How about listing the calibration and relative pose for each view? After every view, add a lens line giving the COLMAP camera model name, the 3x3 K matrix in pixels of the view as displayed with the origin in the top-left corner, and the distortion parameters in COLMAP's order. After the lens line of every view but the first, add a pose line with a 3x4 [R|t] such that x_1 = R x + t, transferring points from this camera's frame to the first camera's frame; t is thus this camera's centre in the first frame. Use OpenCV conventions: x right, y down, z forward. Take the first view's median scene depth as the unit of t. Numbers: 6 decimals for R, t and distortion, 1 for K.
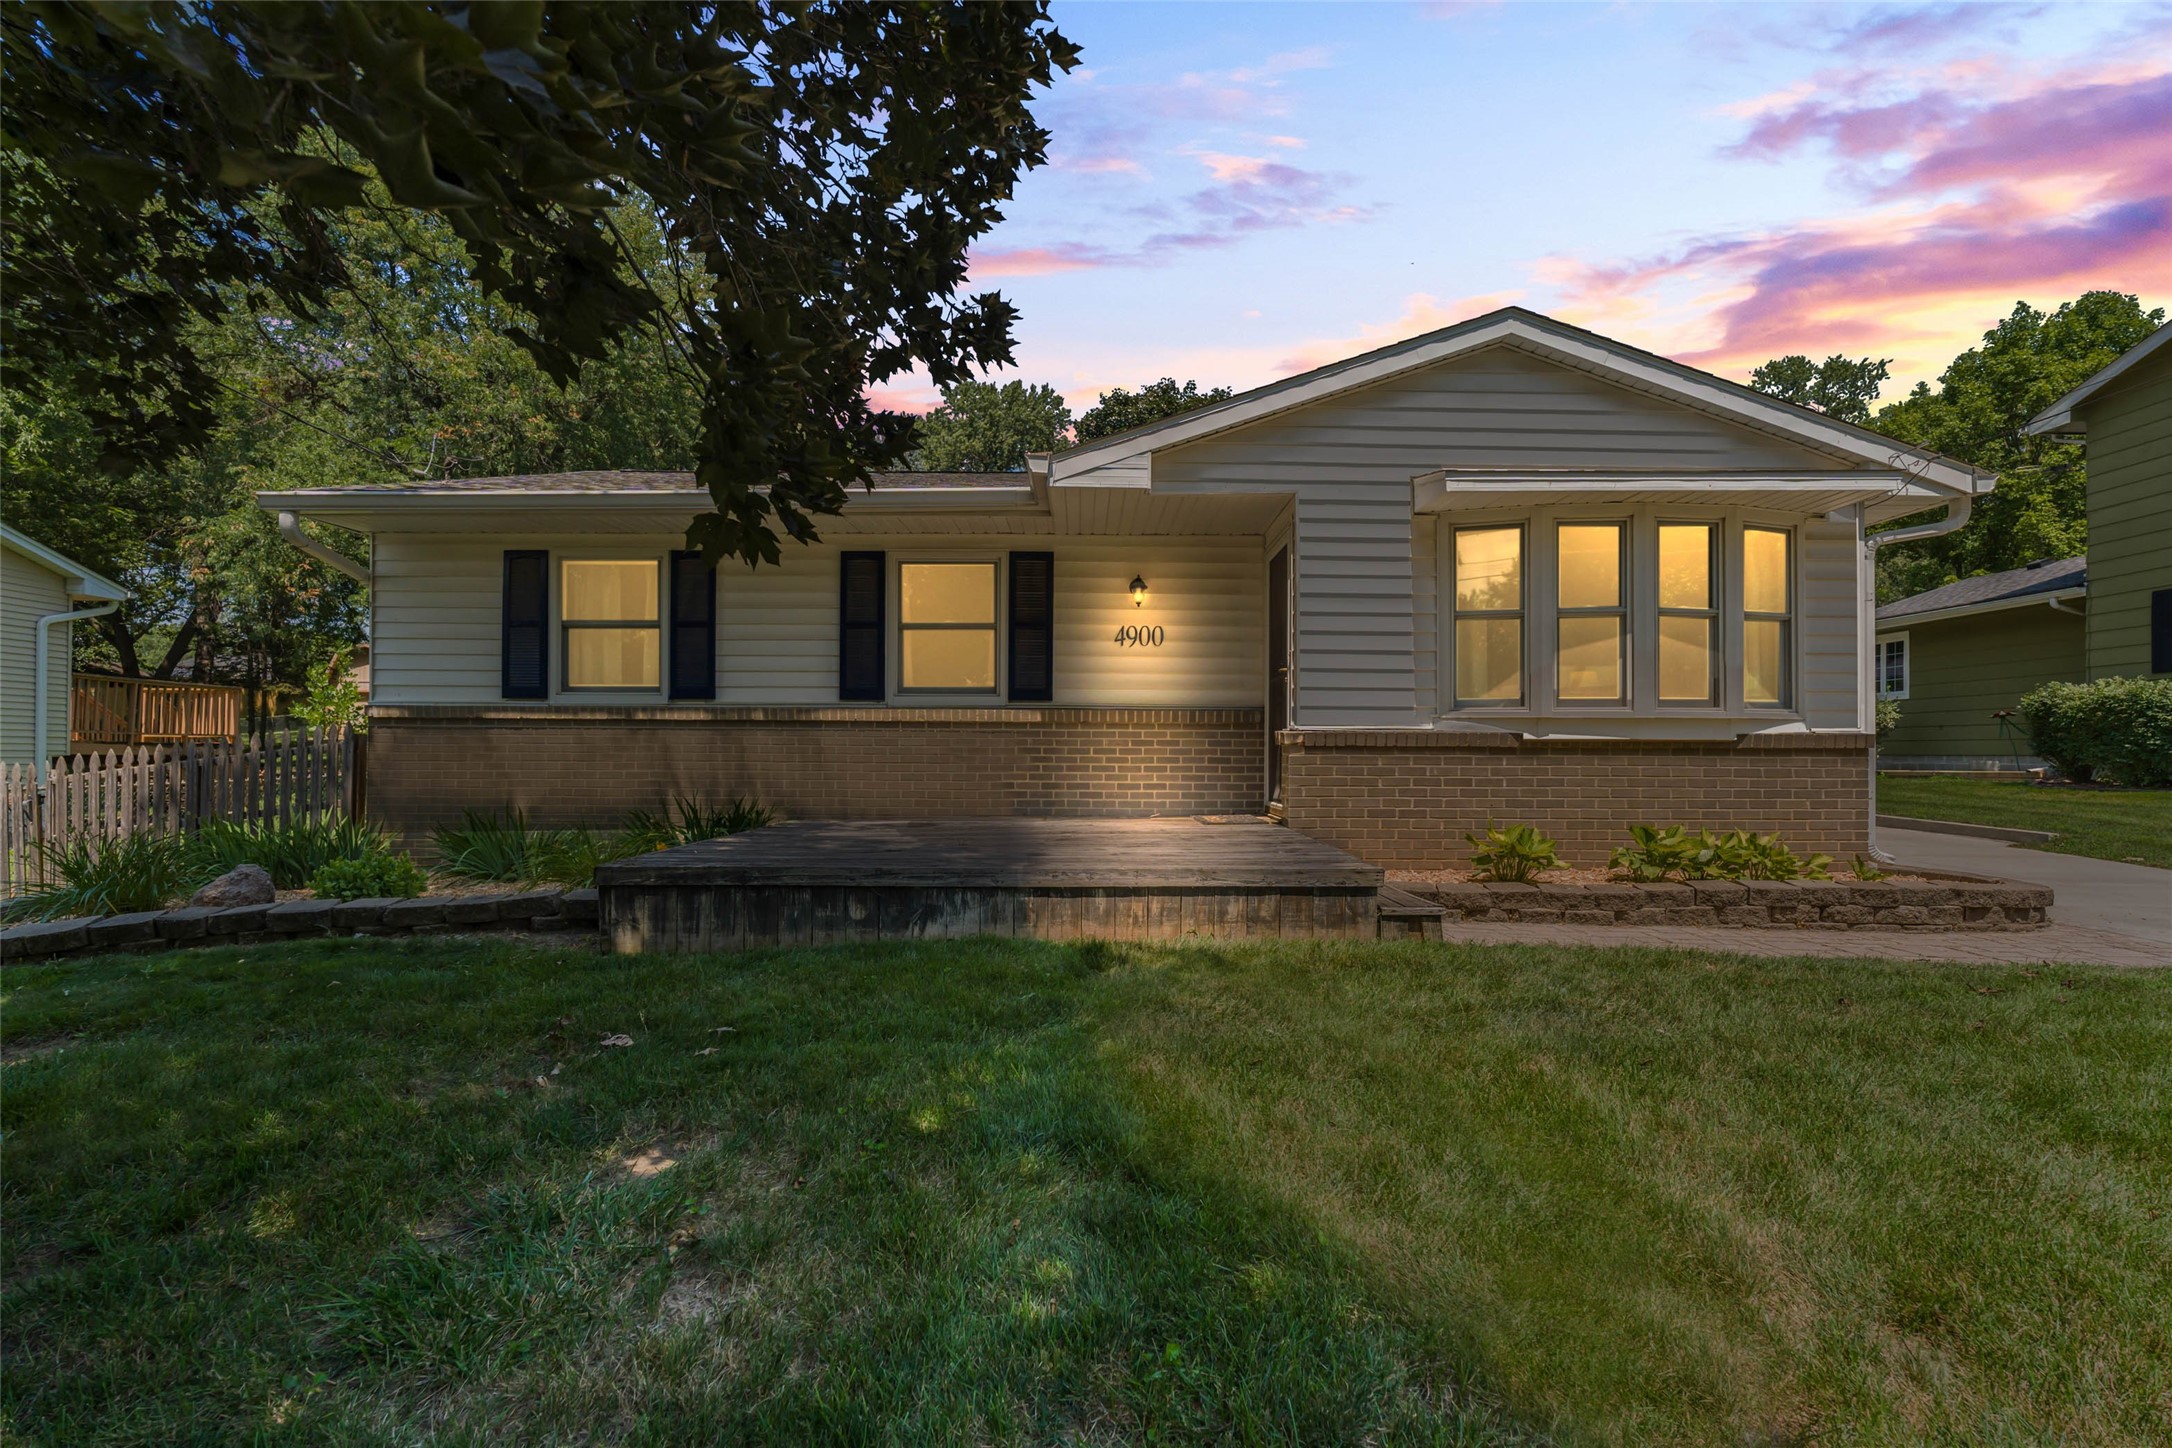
lens RADIAL K [[964.7, 0, 1085.0], [0, 964.7, 735.2], [0, 0, 1]] dist [-0.000965, -0.000084]
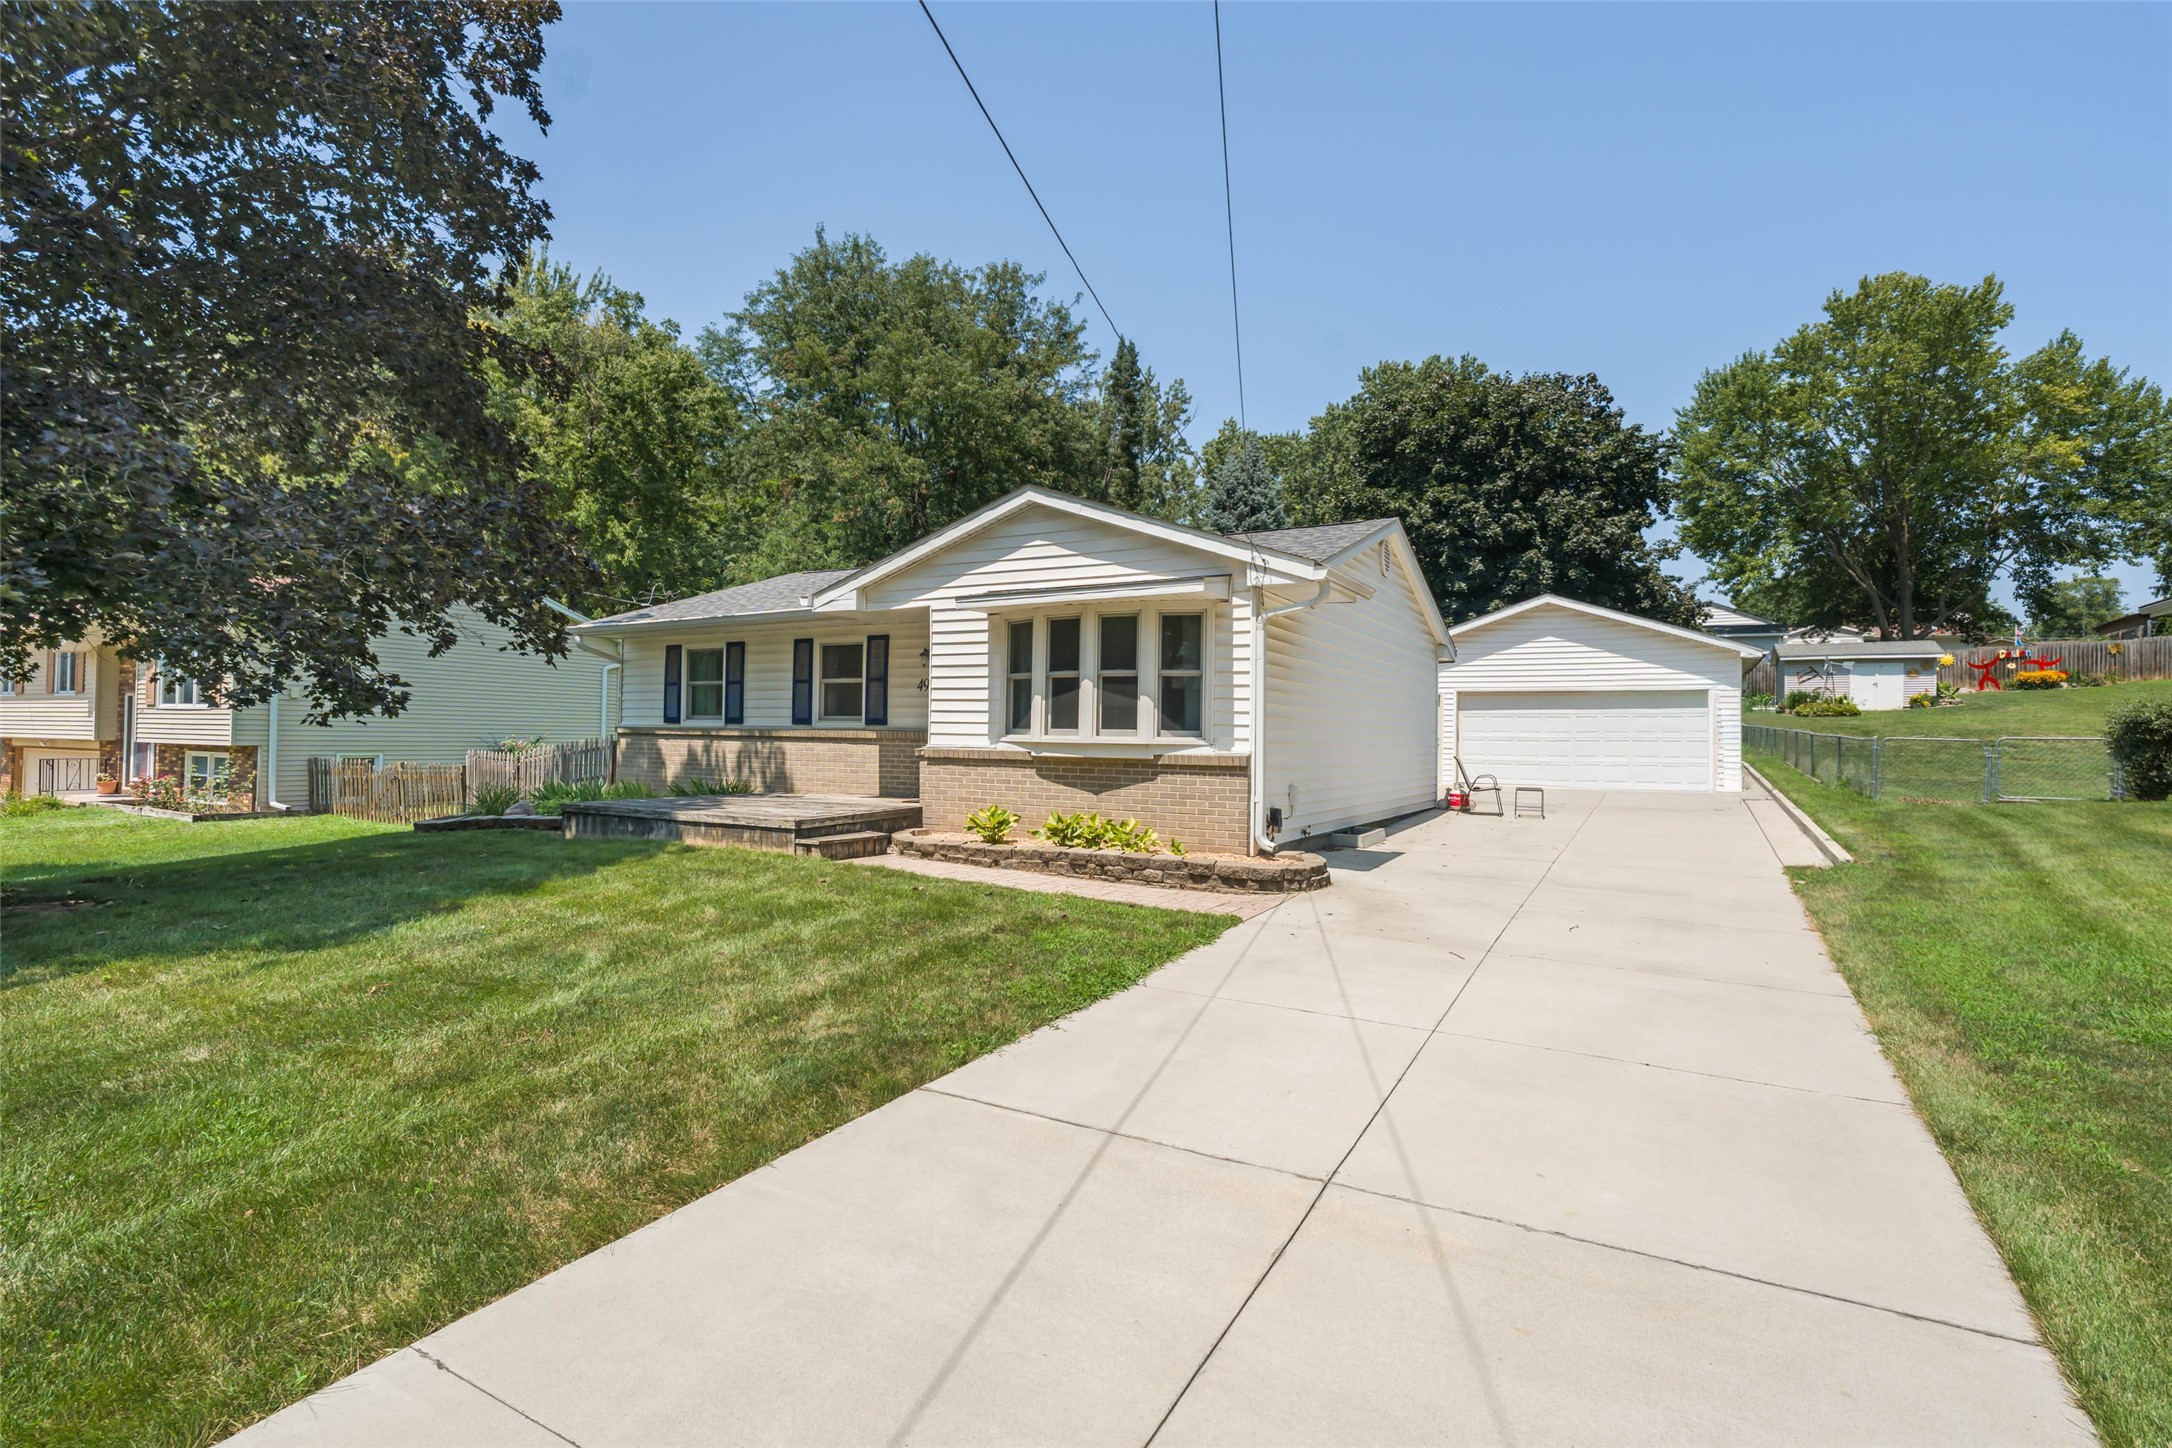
lens RADIAL K [[1018.4, 0, 1098.7], [0, 1018.4, 731.1], [0, 0, 1]] dist [-0.001040, -0.000174]
pose [[0.871827, 0.007245, -0.489760, 1.330471], [-0.003457, 0.999957, 0.008638, -0.049904], [0.489801, -0.005837, 0.871815, -0.393786]]
